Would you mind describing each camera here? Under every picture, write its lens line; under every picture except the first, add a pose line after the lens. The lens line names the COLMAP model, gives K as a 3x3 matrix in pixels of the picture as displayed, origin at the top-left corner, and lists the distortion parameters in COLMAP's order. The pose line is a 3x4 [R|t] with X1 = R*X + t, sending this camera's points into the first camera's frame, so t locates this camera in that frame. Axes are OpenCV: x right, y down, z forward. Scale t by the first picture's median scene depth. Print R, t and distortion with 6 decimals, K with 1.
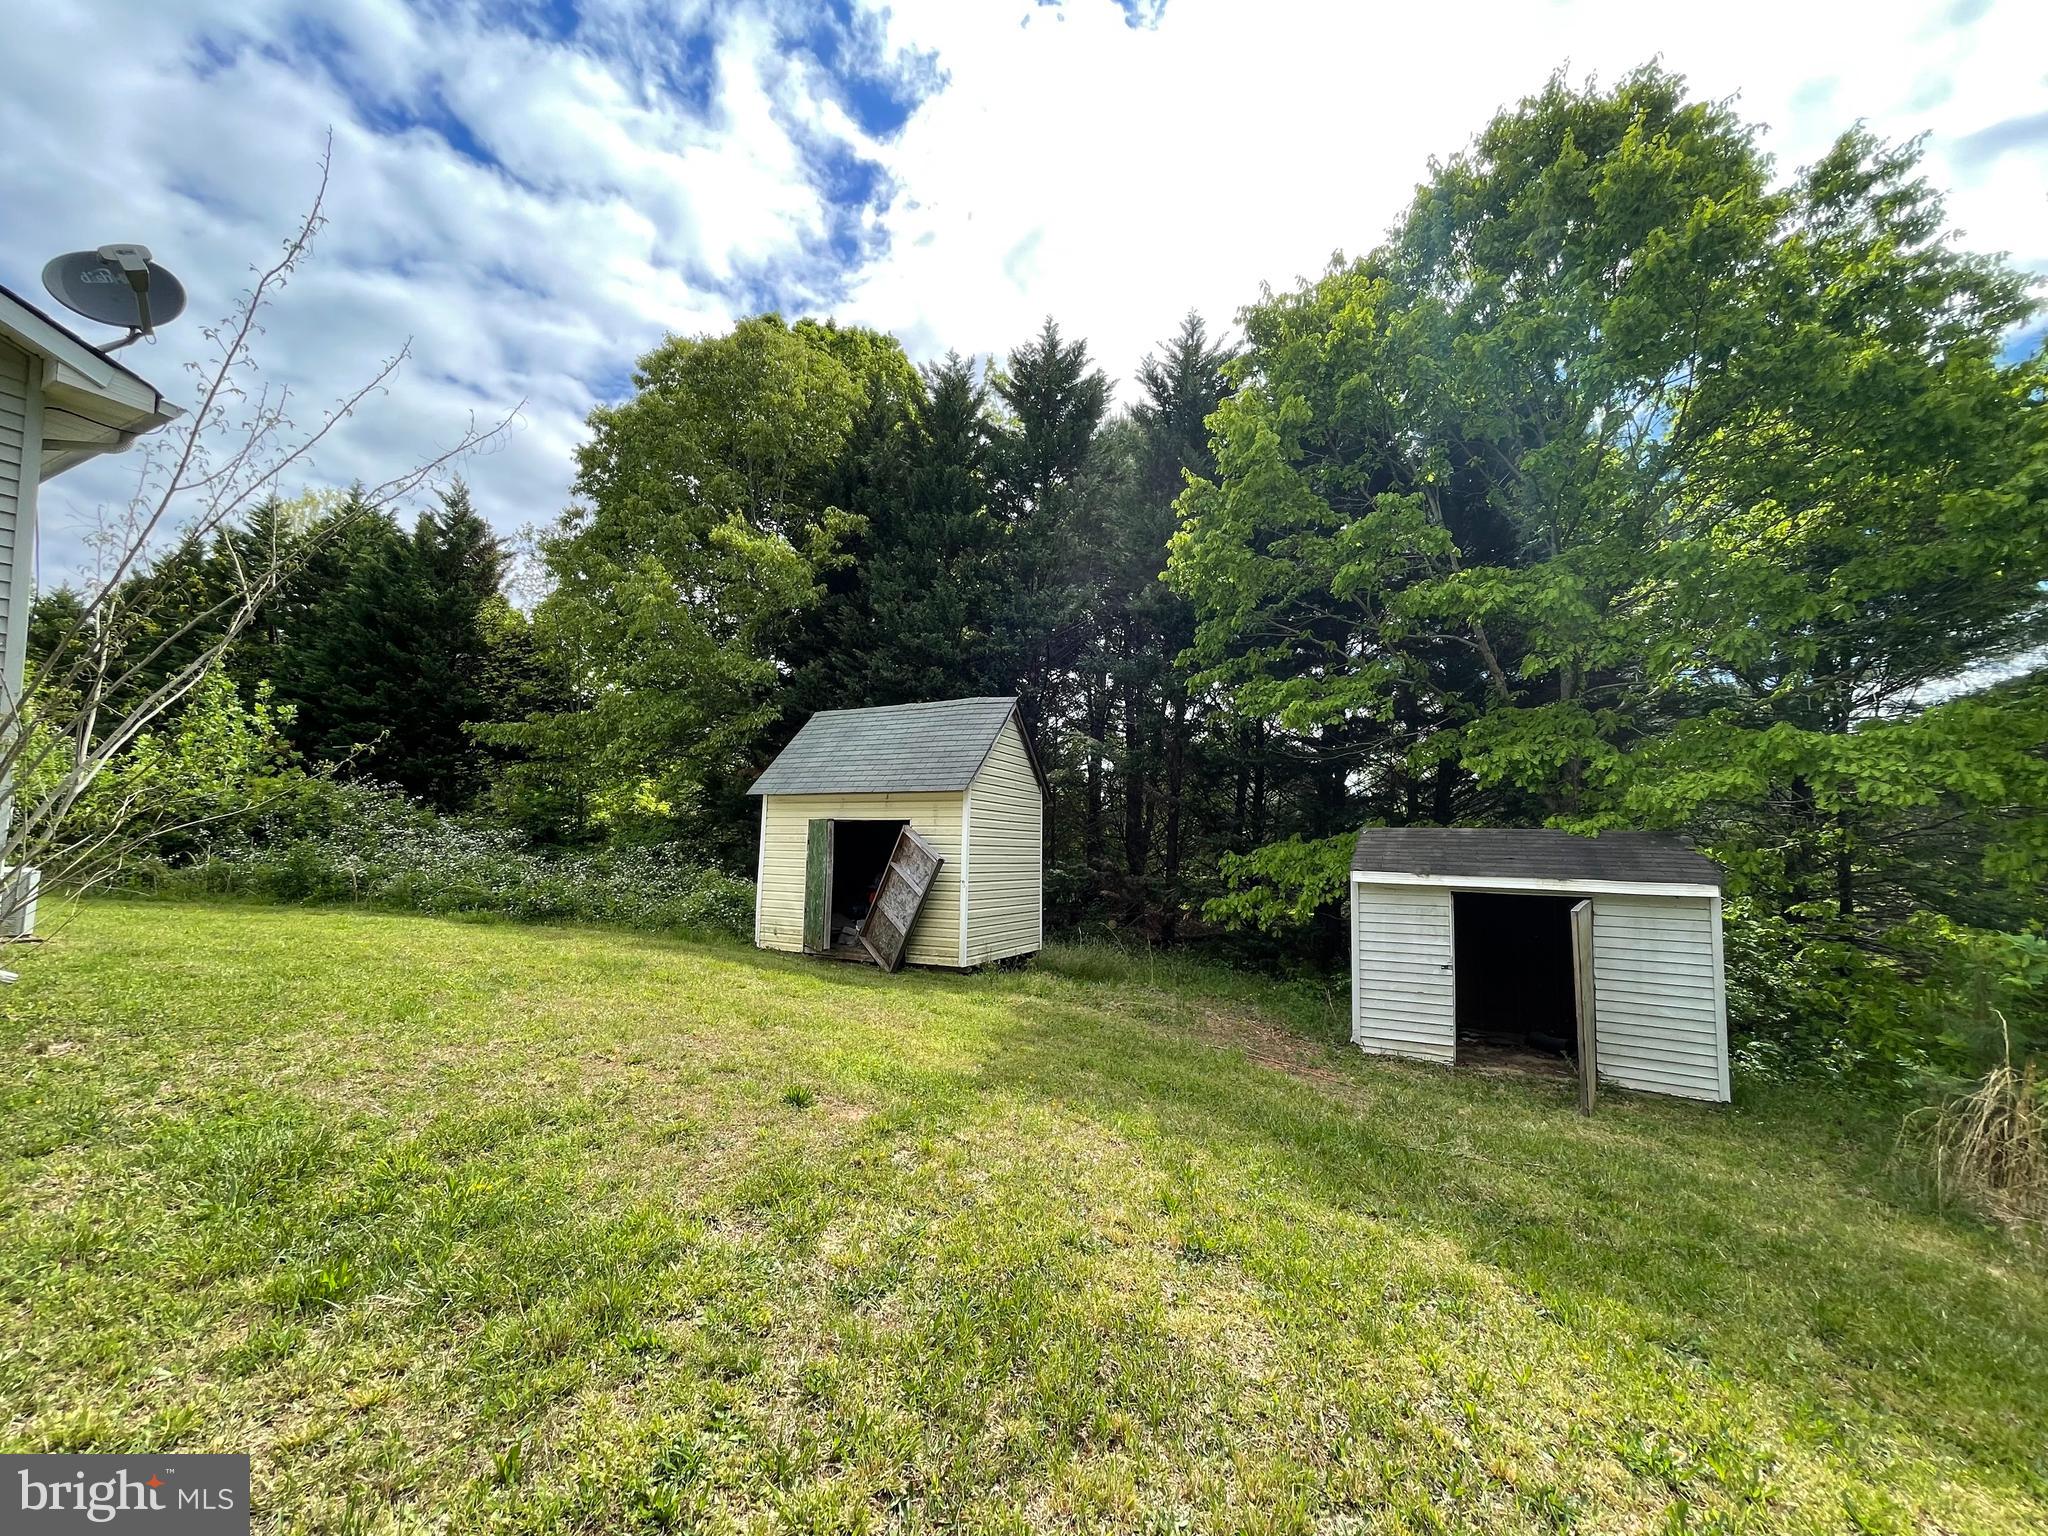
lens RADIAL K [[808.4, 0, 1022.0], [0, 808.4, 801.1], [0, 0, 1]] dist [-0.000059, -0.002715]
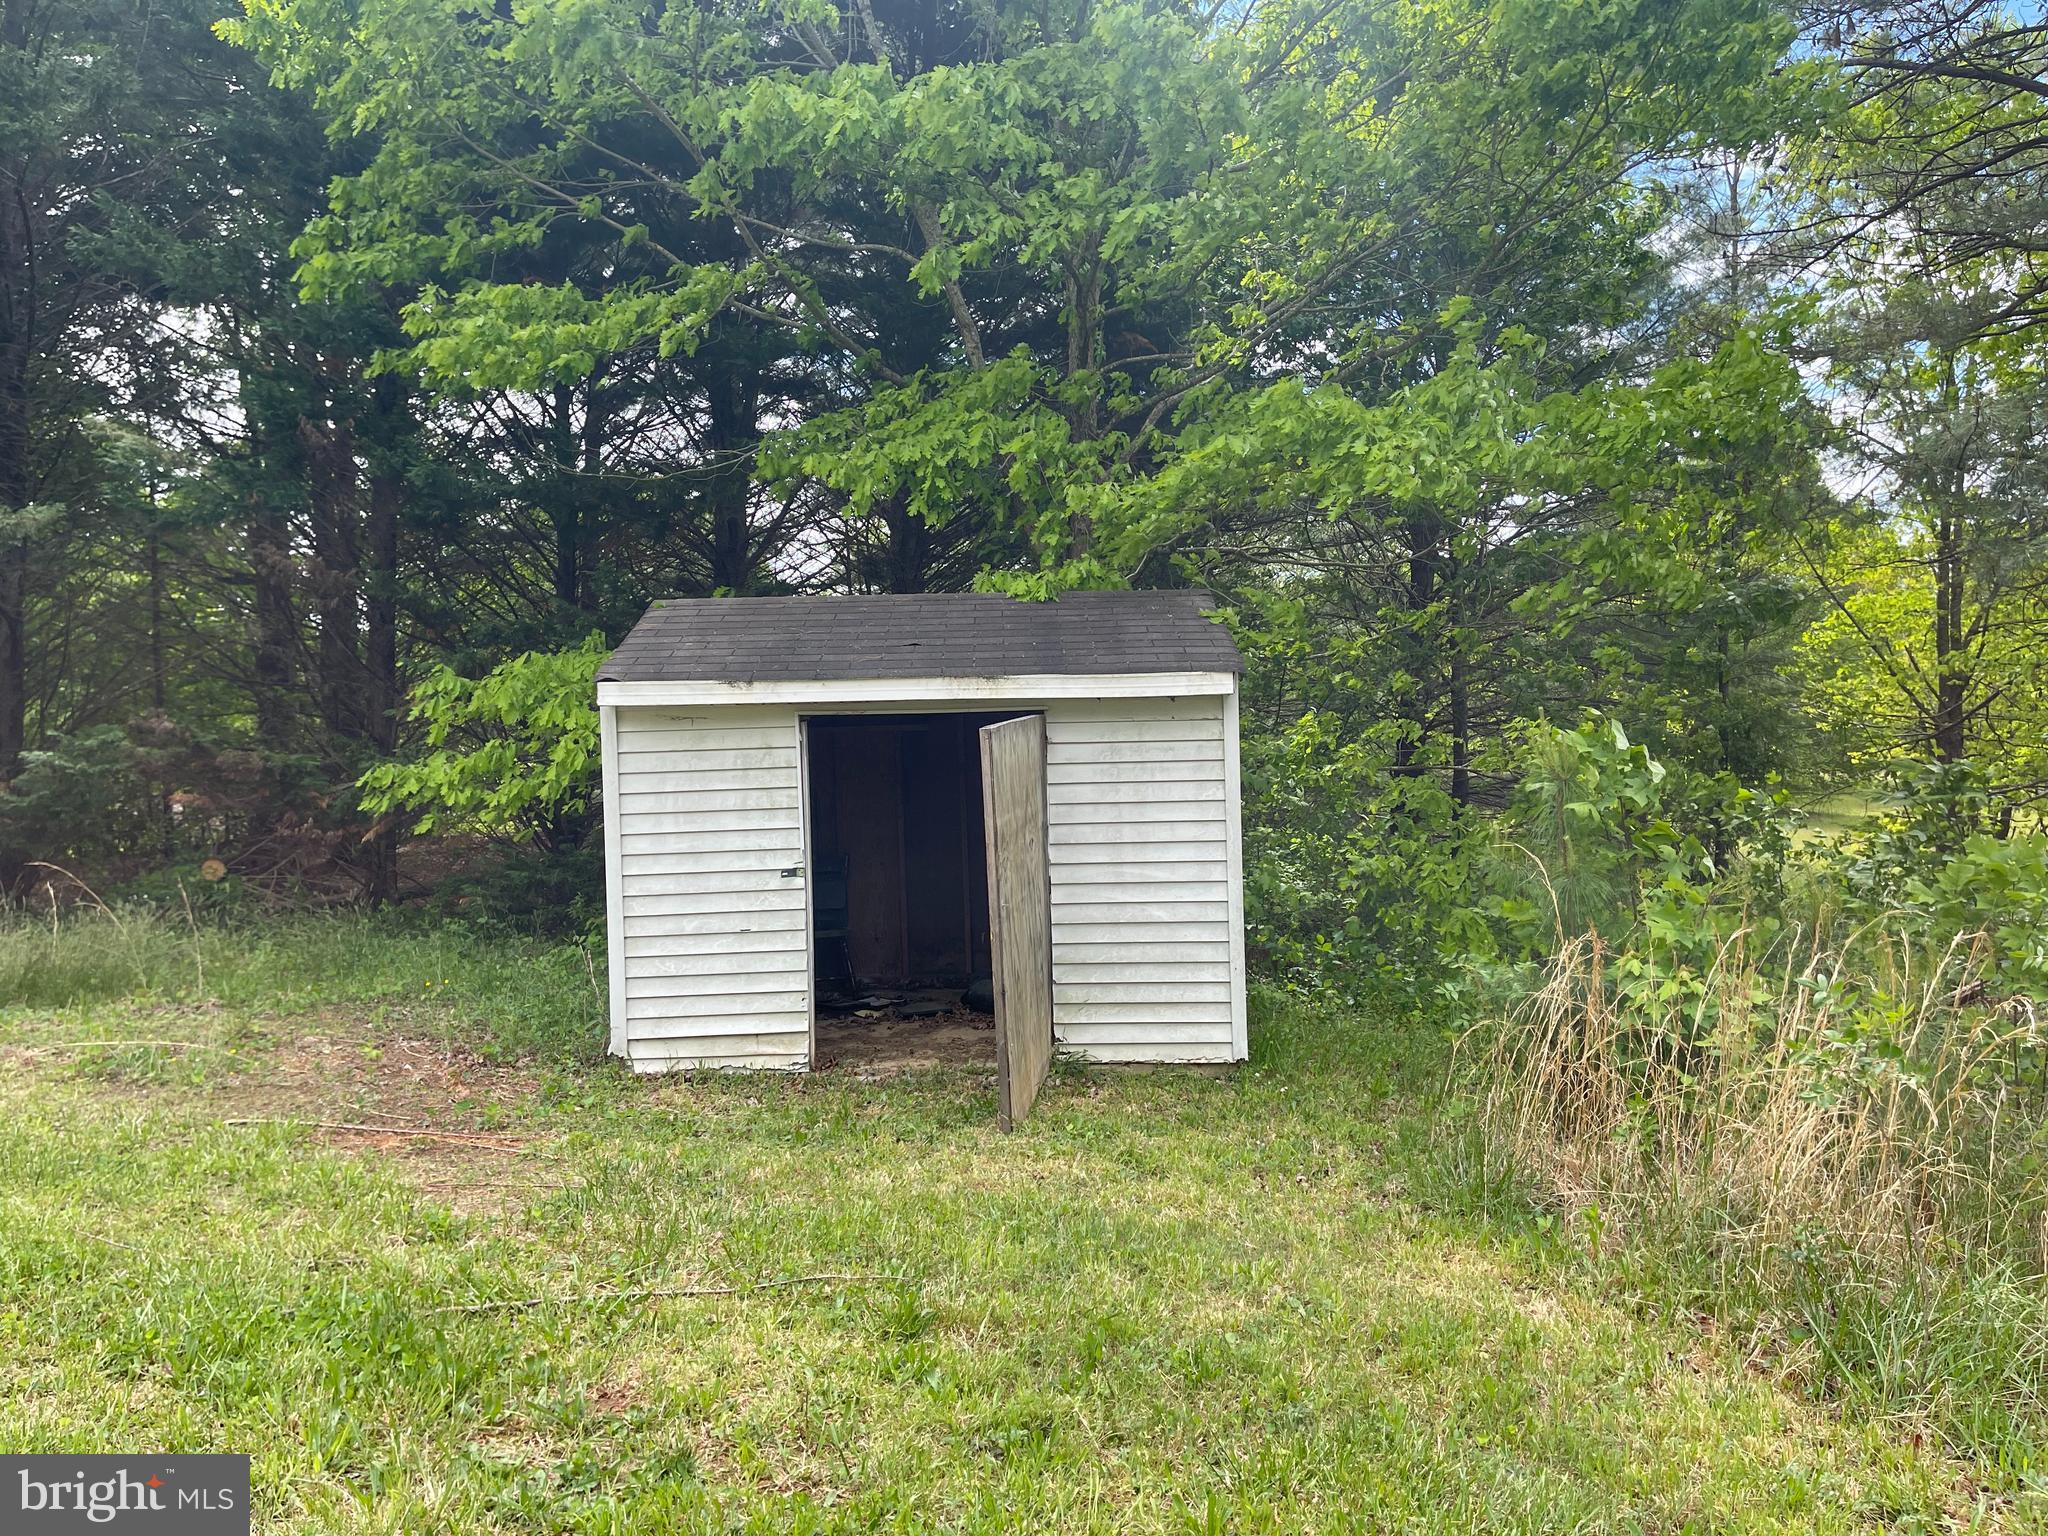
lens RADIAL K [[1575.0, 0, 1024.0], [0, 1575.0, 768.0], [0, 0, 1]] dist [0.004396, 0.000463]
pose [[0.869474, -0.065663, 0.489595, 0.191567], [0.017449, 0.994590, 0.102403, 0.050724], [-0.493670, -0.080494, 0.865916, 0.128965]]
